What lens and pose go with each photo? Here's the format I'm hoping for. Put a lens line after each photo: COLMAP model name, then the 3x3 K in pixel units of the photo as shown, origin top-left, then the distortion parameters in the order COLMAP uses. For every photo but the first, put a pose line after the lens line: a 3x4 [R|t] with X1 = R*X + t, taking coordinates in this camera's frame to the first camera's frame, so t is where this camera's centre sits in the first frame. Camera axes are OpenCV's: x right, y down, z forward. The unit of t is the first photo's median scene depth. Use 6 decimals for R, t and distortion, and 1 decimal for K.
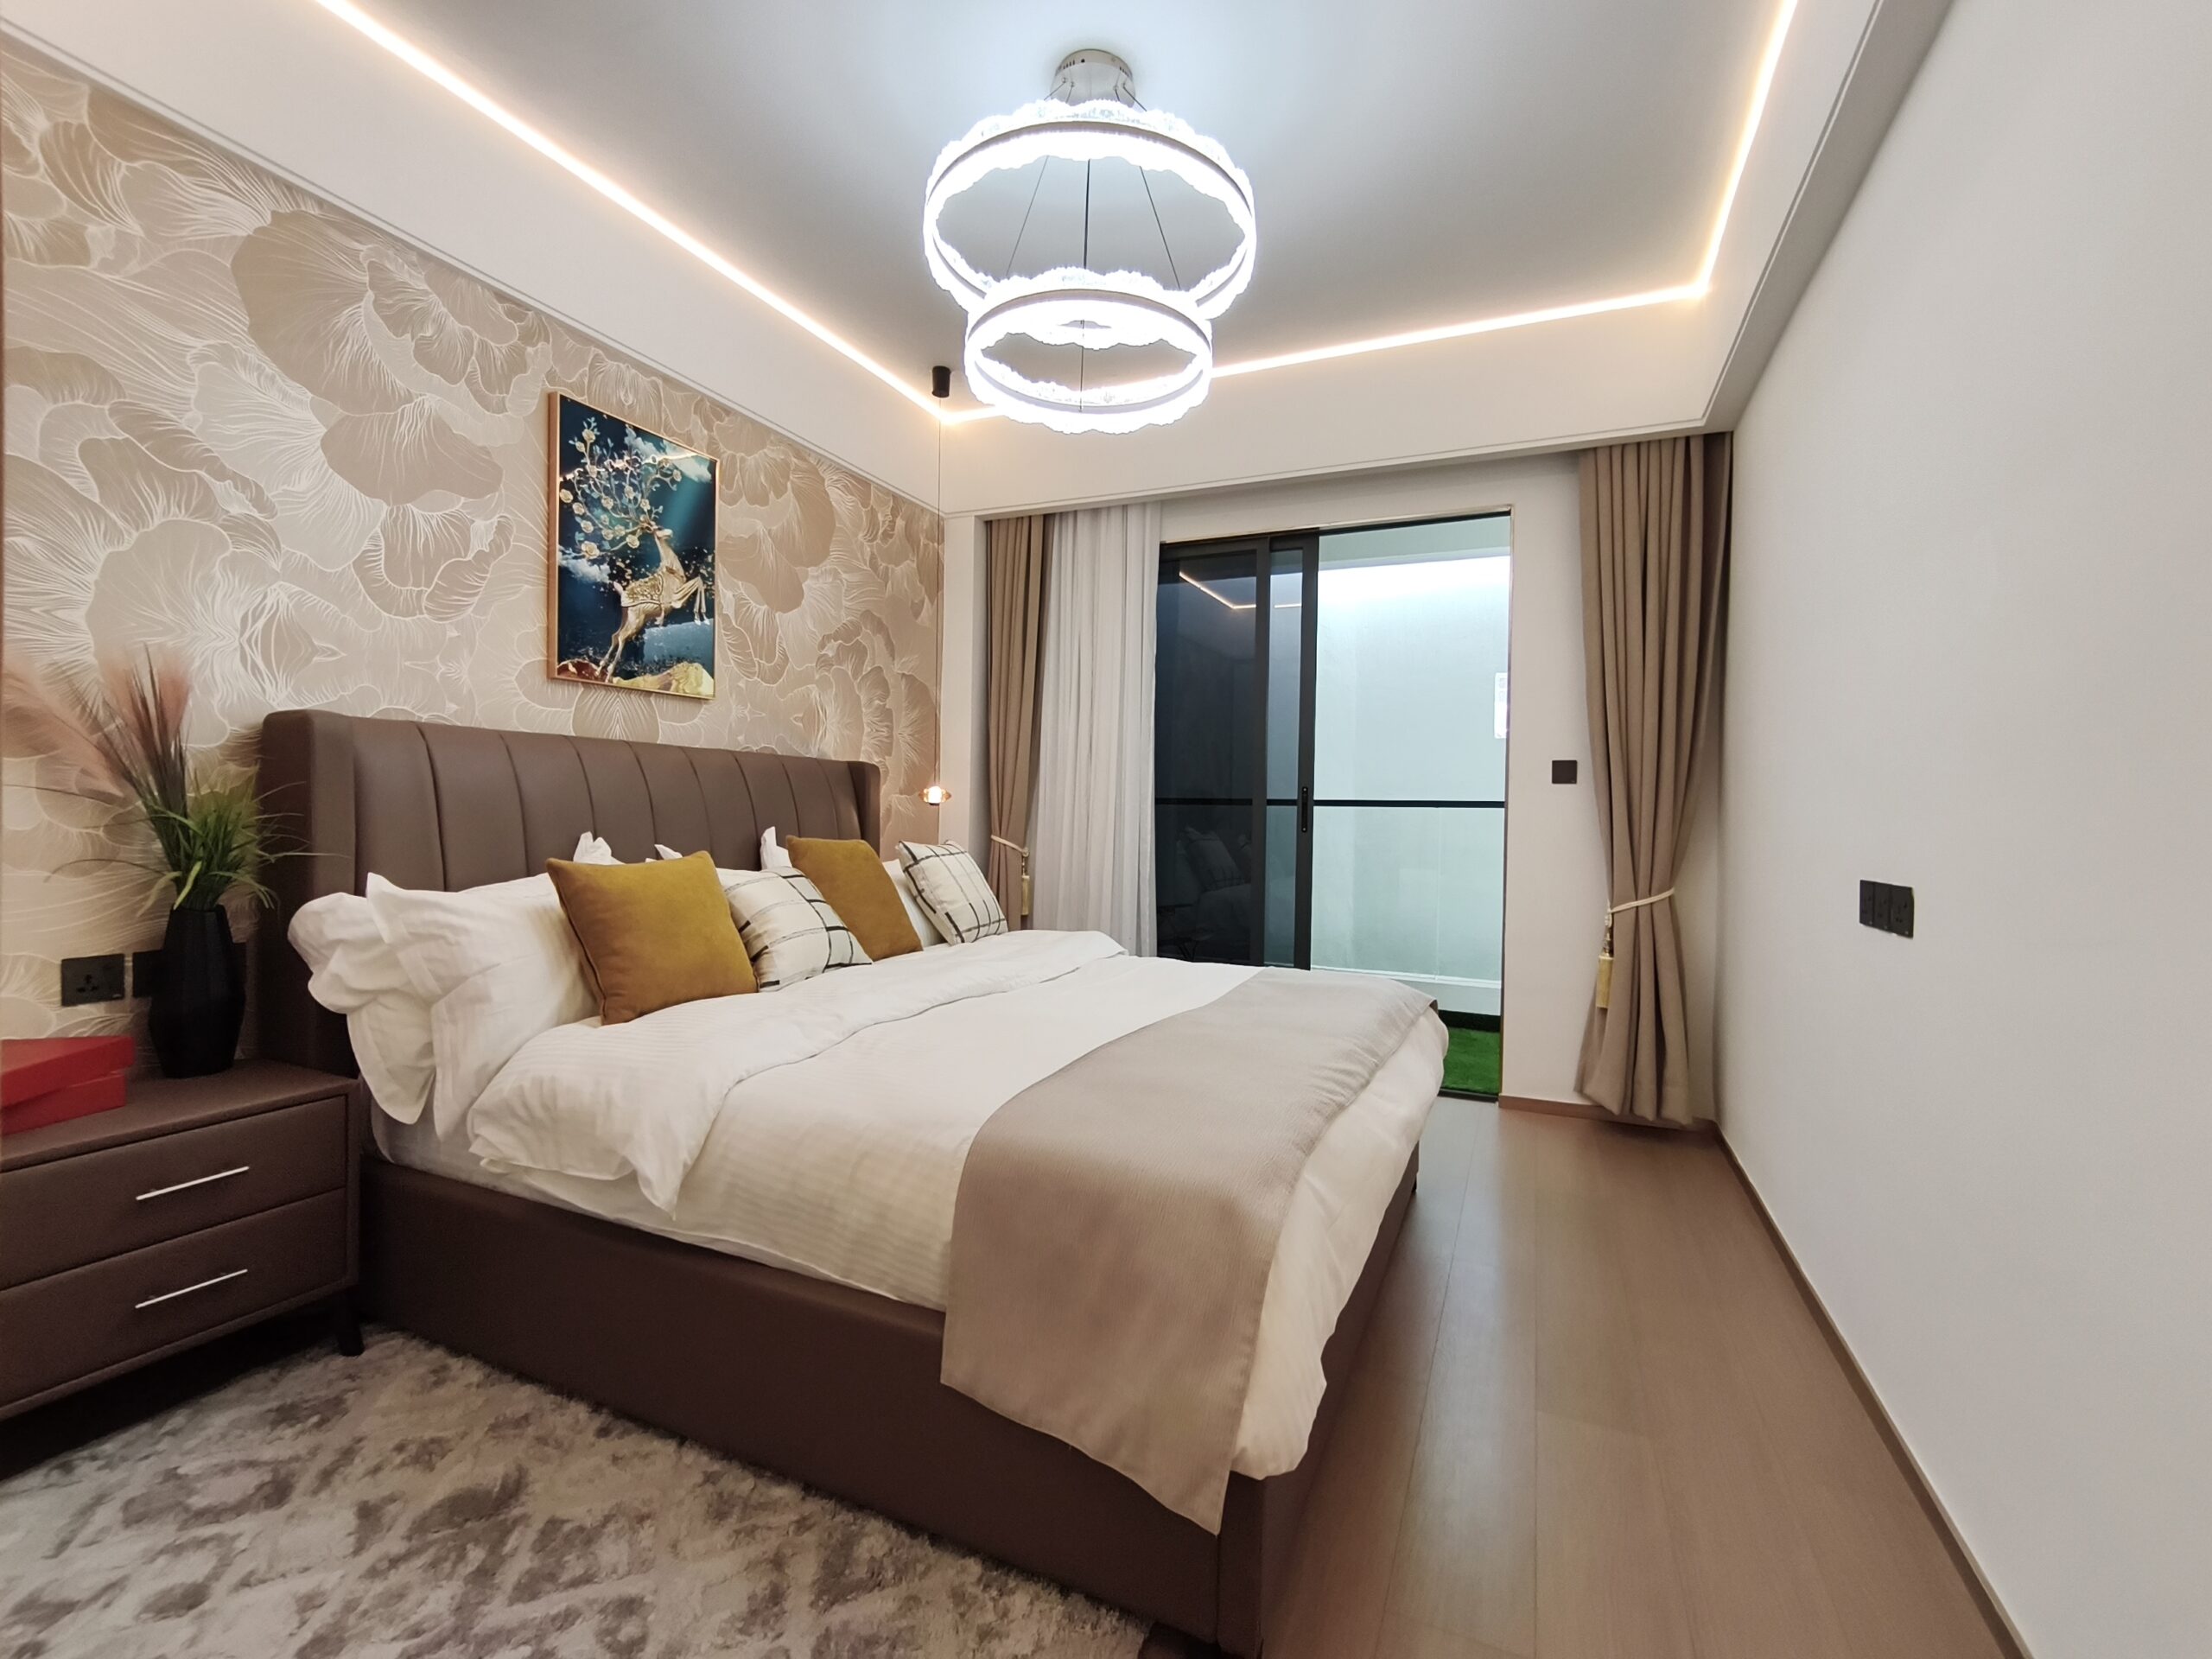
lens RADIAL K [[981.9, 0, 1106.0], [0, 981.9, 829.5], [0, 0, 1]] dist [0.001622, 0.000361]
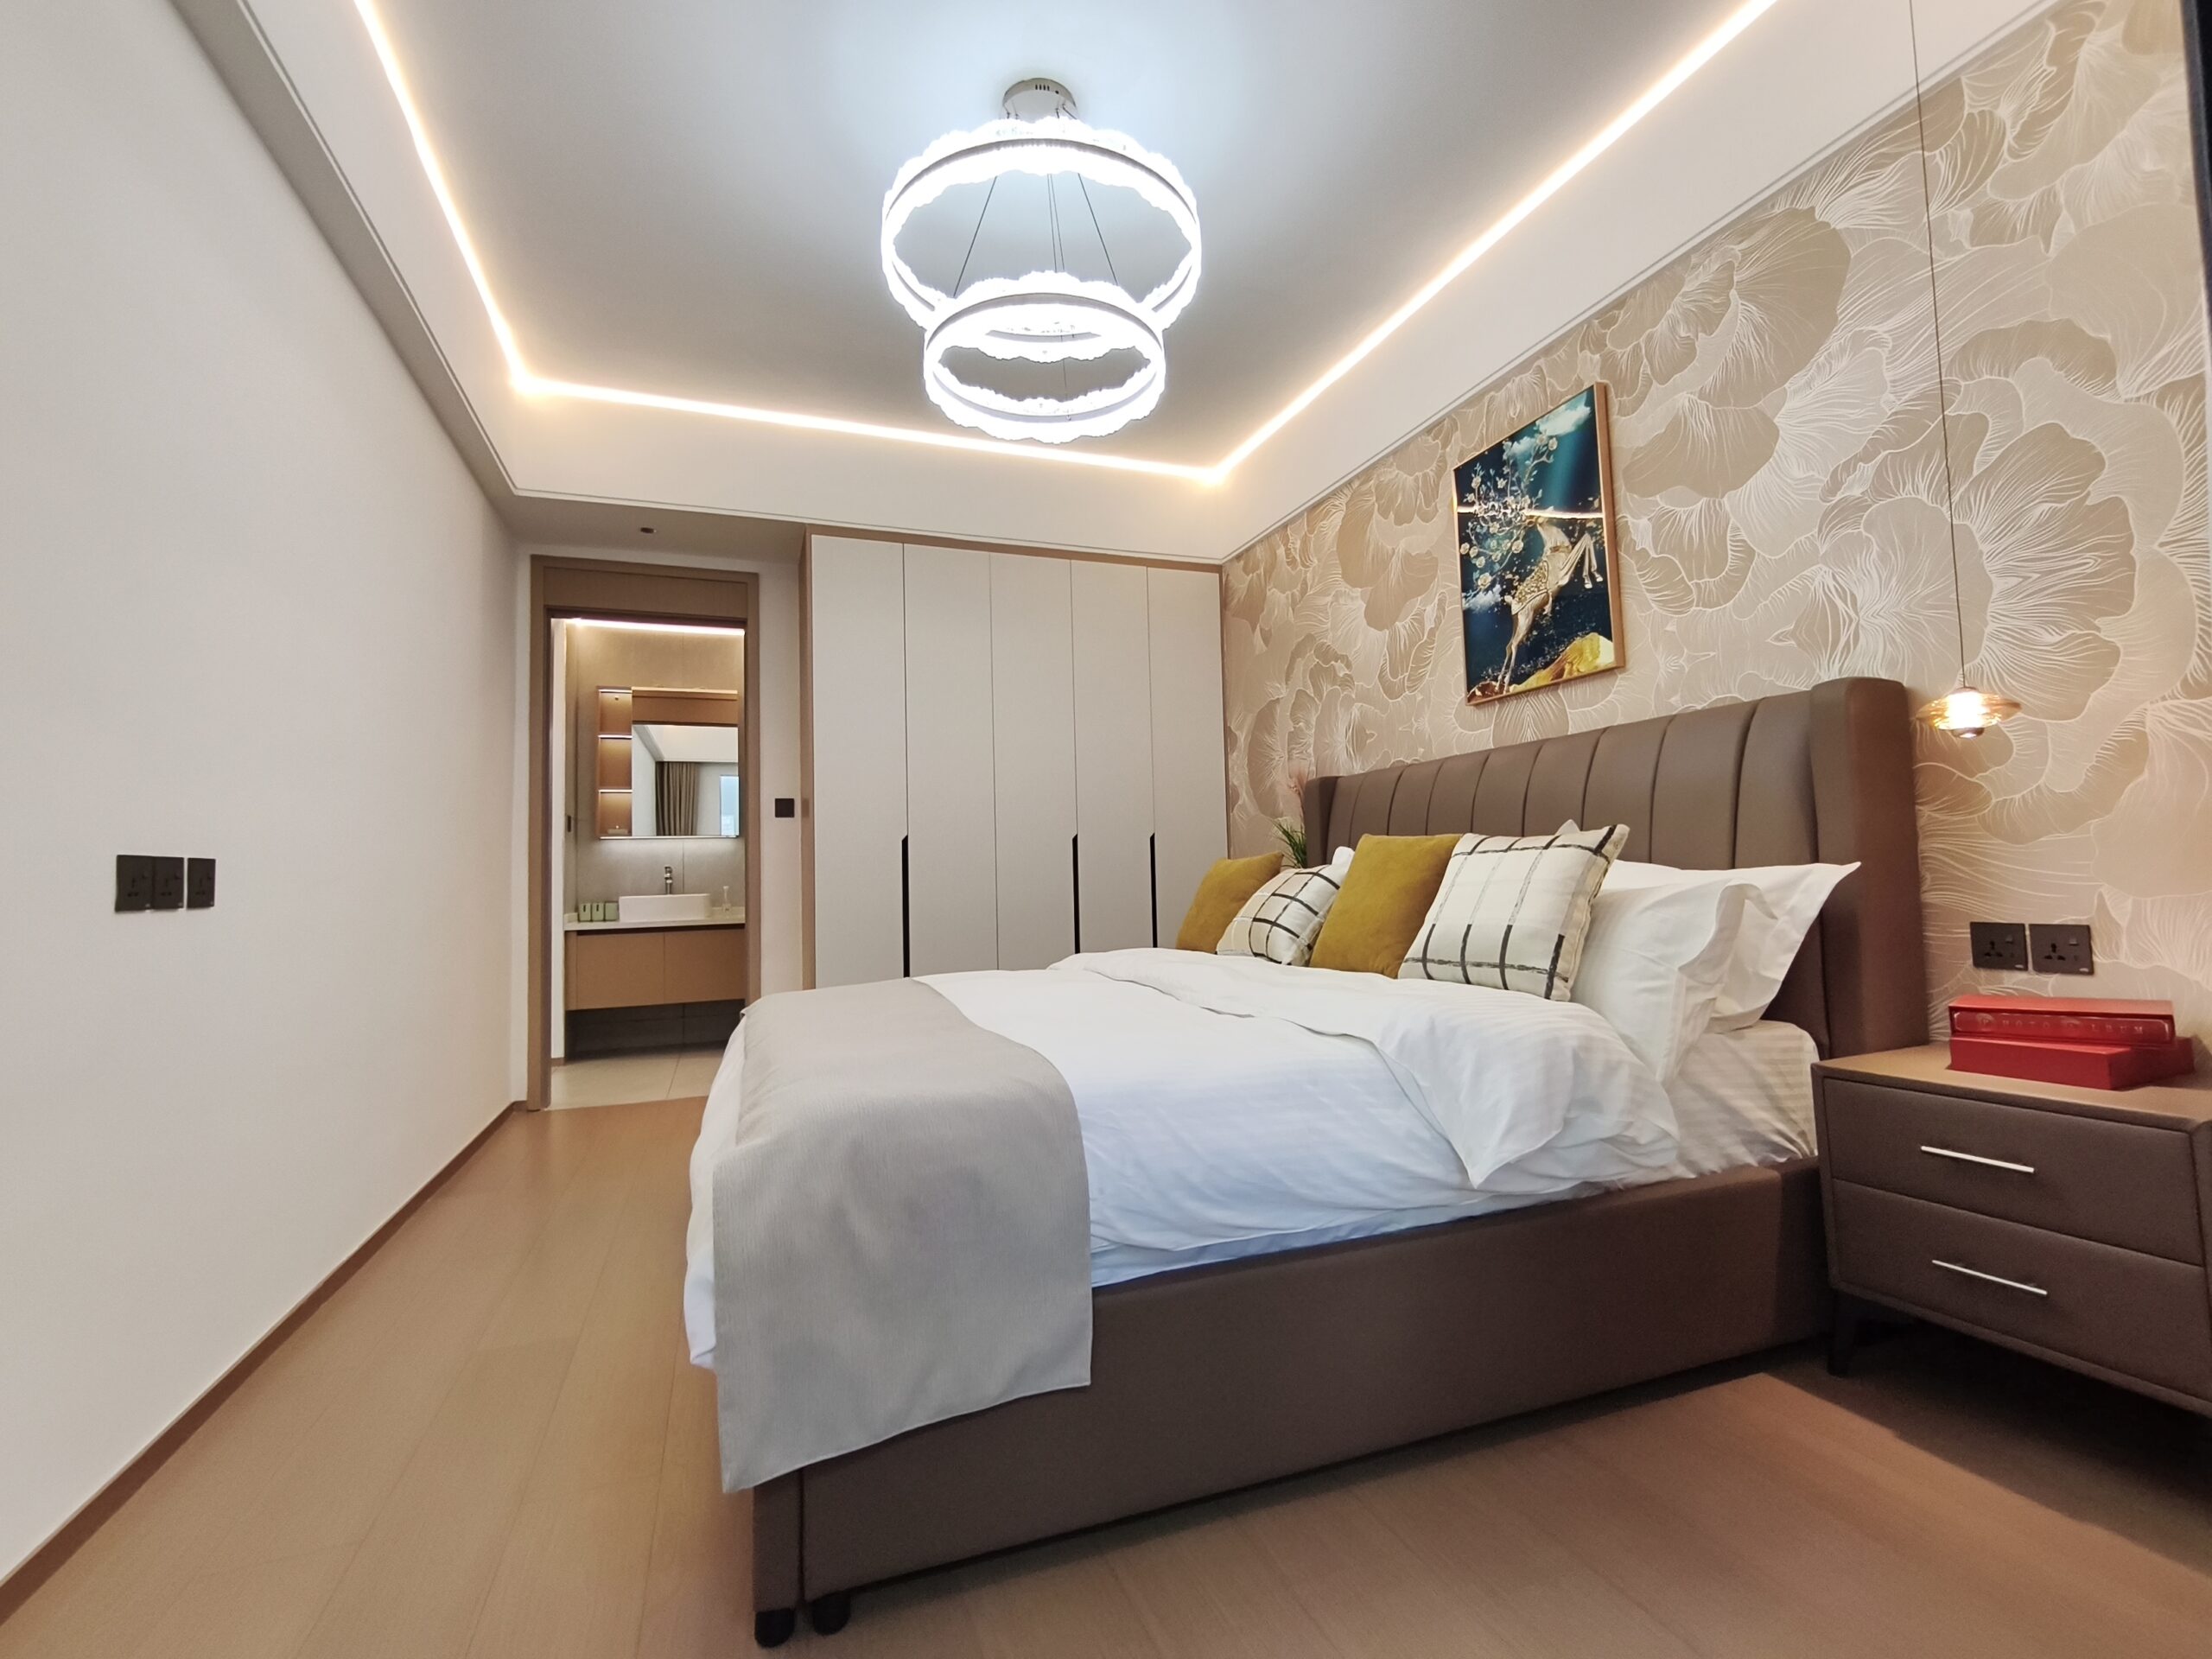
lens RADIAL K [[981.9, 0, 1106.0], [0, 981.9, 829.5], [0, 0, 1]] dist [0.001622, 0.000361]
pose [[-0.711704, -0.034360, -0.701639, 0.527717], [0.005897, 0.998476, -0.054878, 0.050606], [0.702455, -0.043194, -0.710416, 1.438188]]
